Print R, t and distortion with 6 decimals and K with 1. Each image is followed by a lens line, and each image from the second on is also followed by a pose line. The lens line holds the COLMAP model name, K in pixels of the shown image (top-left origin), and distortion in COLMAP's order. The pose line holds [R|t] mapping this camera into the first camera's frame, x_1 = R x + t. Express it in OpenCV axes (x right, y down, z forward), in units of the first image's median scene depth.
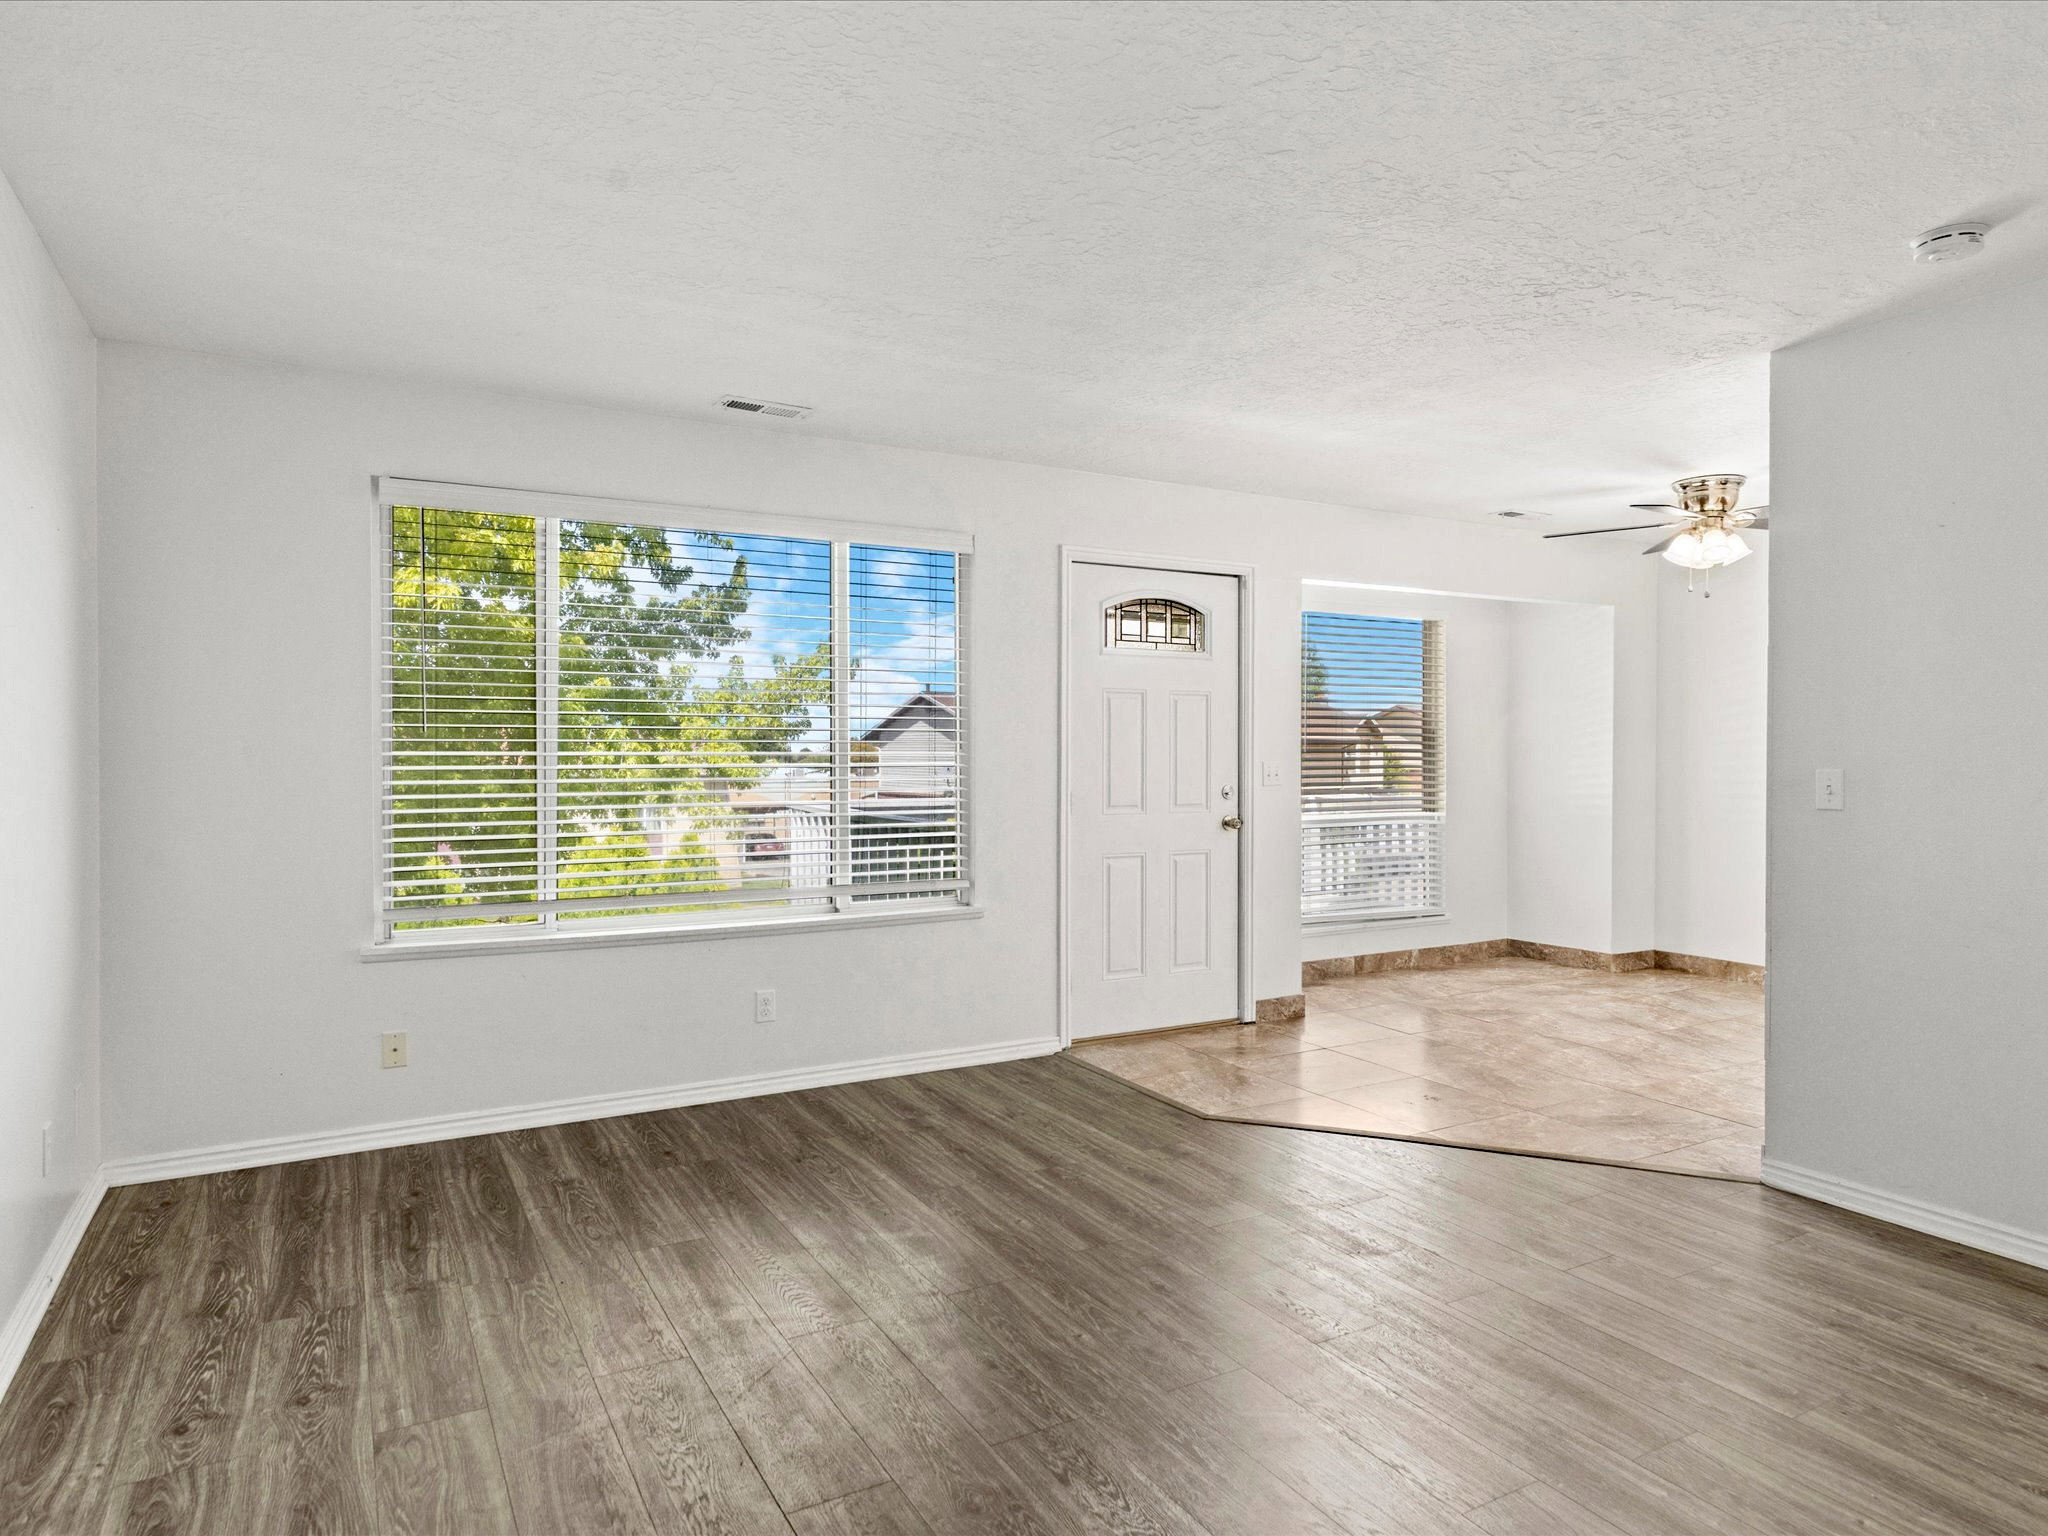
lens RADIAL K [[1223.6, 0, 1031.1], [0, 1223.6, 771.3], [0, 0, 1]] dist [0.000545, -0.000351]
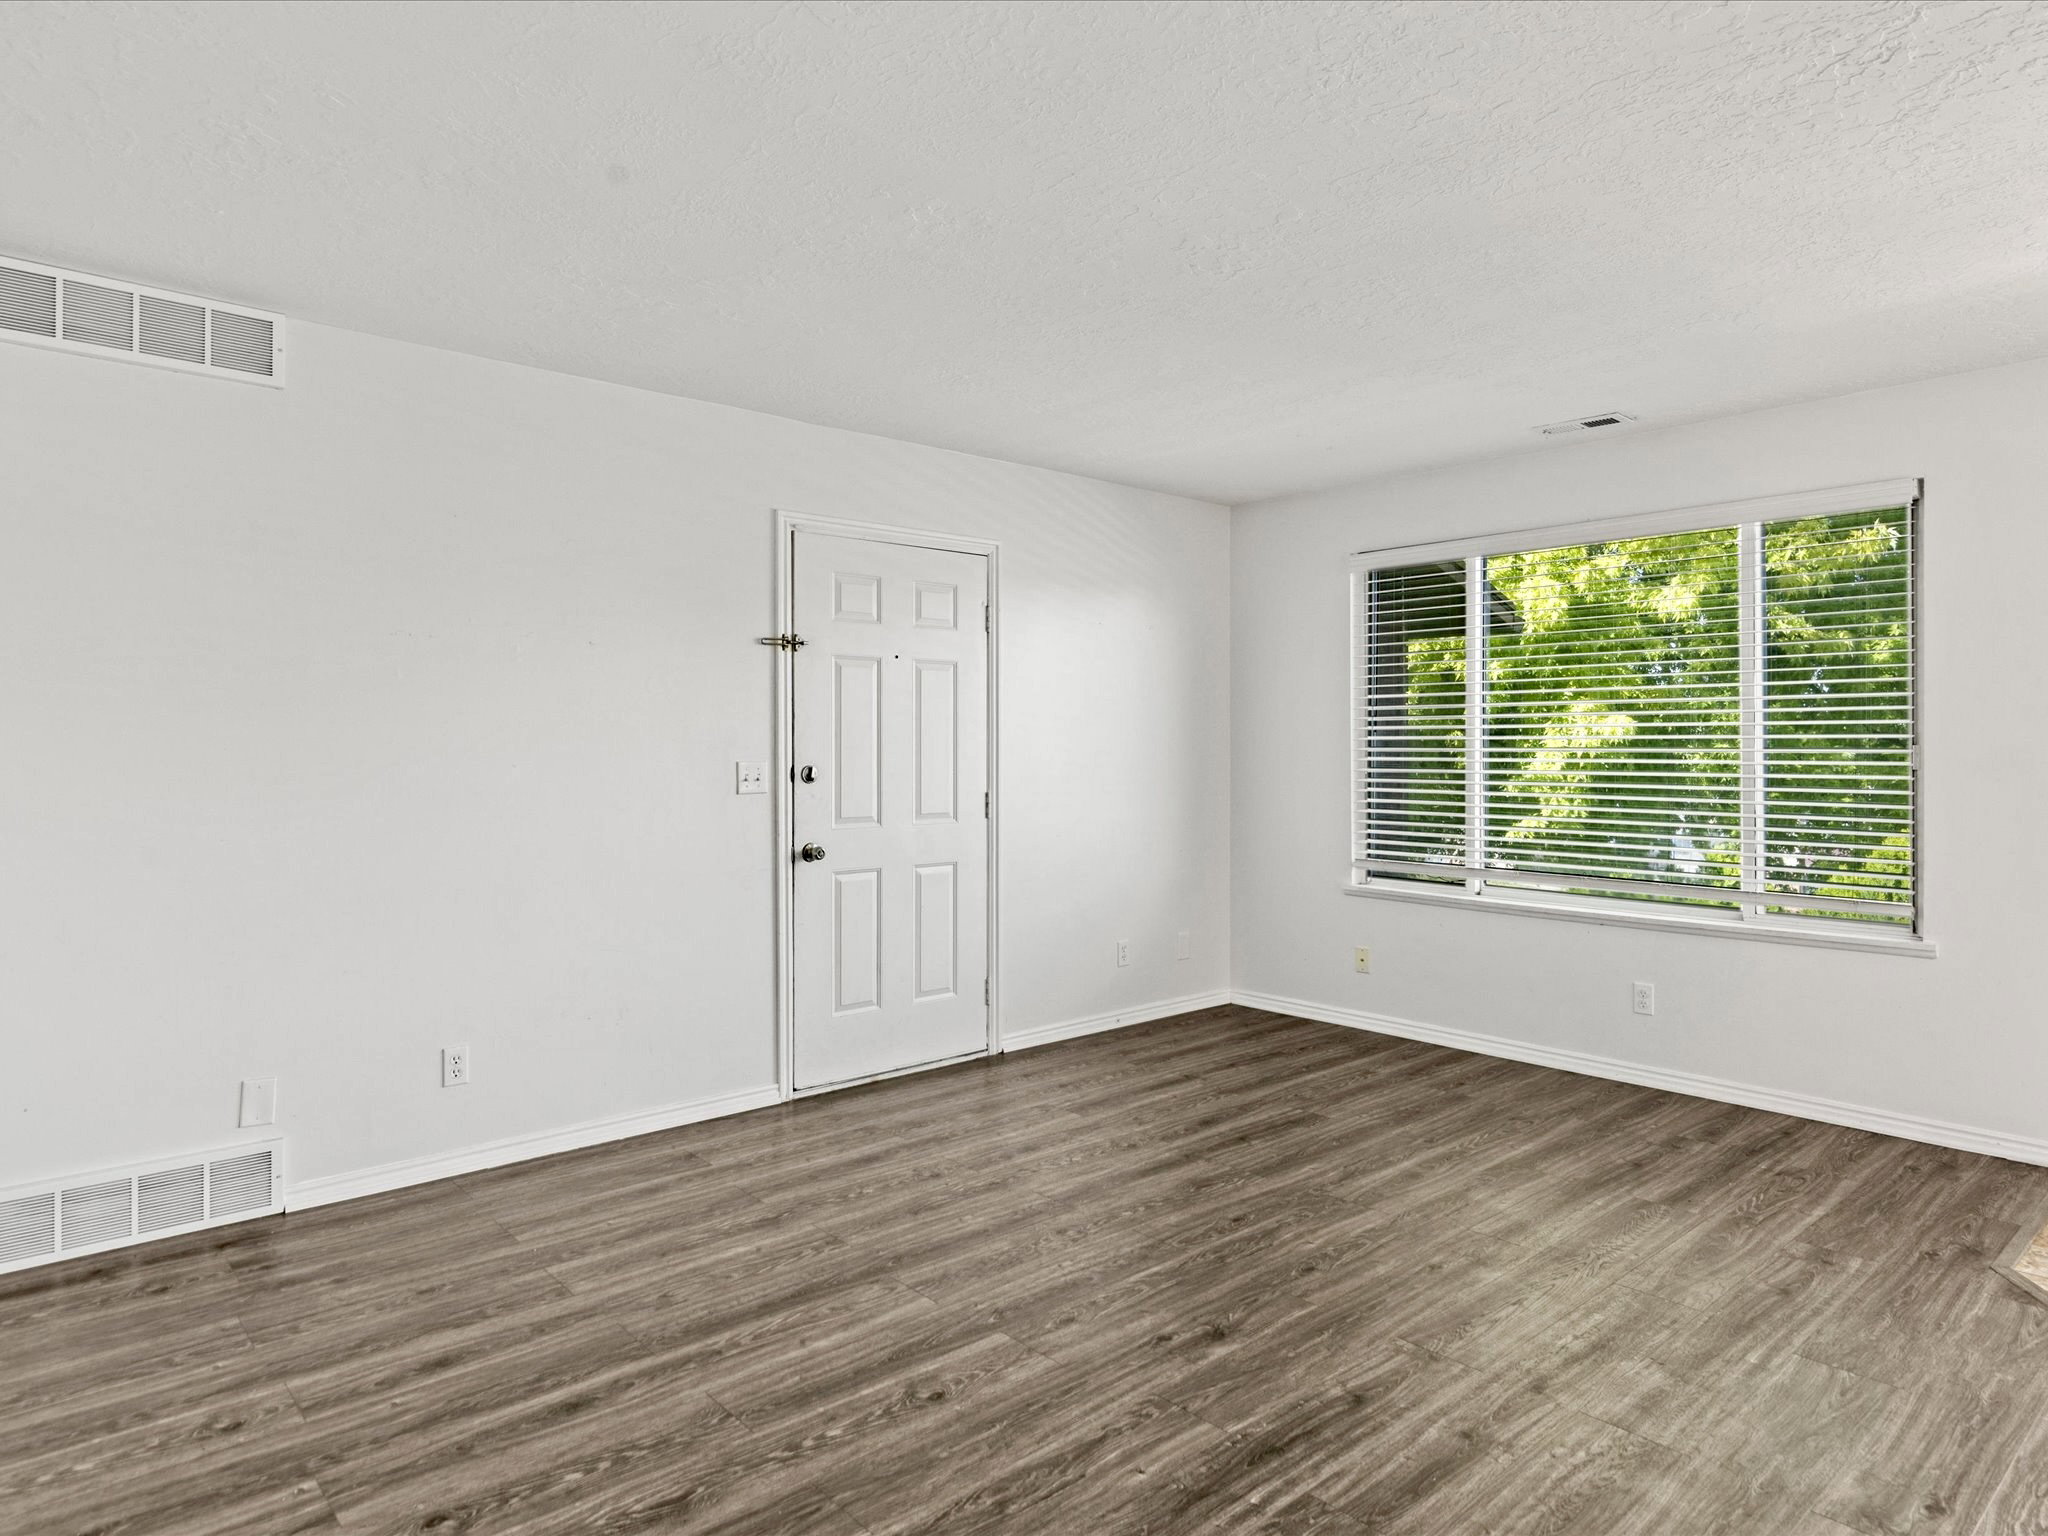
lens RADIAL K [[1238.5, 0, 1024.0], [0, 1238.5, 768.0], [0, 0, 1]] dist [-0.000717, -0.000227]
pose [[0.206761, 0.018807, -0.978211, 0.861812], [-0.016988, 0.999734, 0.015630, -0.007543], [0.978244, 0.013386, 0.207026, 0.360345]]
